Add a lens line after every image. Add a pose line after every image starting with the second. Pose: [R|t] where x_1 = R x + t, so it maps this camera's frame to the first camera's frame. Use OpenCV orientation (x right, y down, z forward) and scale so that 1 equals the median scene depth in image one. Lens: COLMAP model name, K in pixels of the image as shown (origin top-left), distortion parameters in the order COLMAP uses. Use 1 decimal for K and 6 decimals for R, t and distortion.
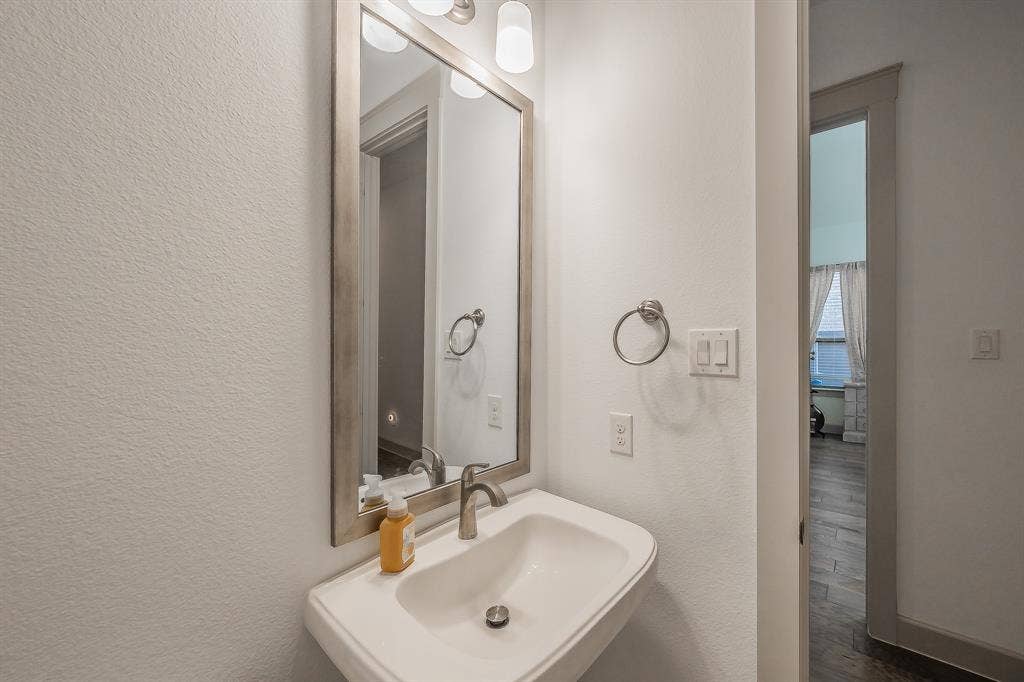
lens RADIAL K [[420.8, 0, 511.7], [0, 420.8, 342.0], [0, 0, 1]] dist [0.000483, 0.000187]
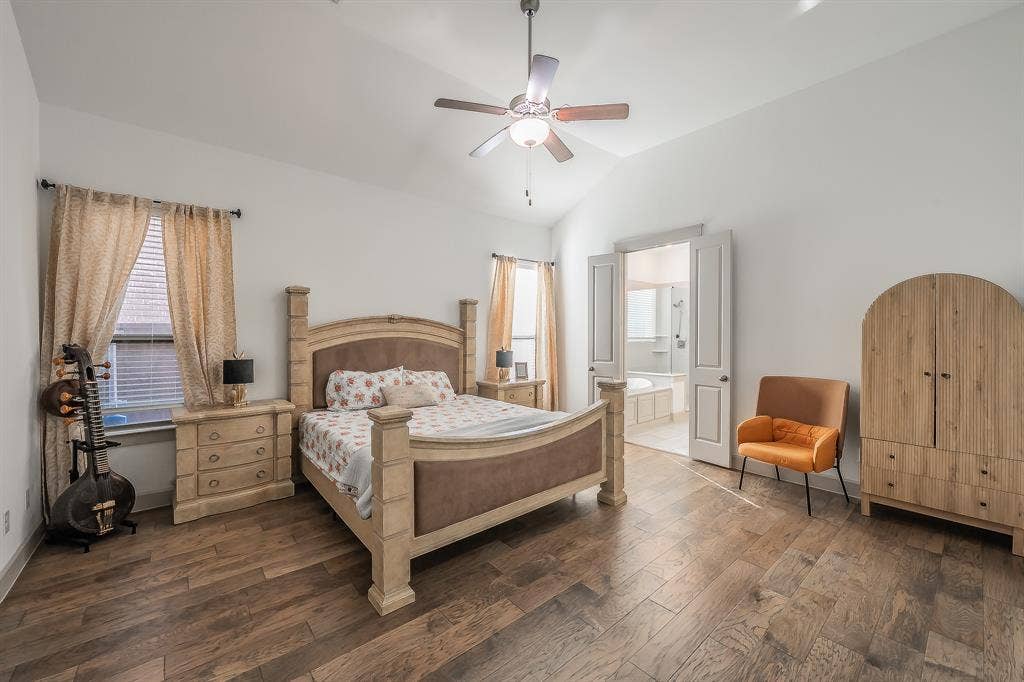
lens RADIAL K [[375.6, 0, 508.5], [0, 375.6, 340.0], [0, 0, 1]] dist [-0.000476, 0.000175]
pose [[0.128676, -0.005954, 0.991669, 0.347655], [0.007870, 0.999957, 0.004982, -0.002454], [-0.991655, 0.007163, 0.128717, 0.485971]]
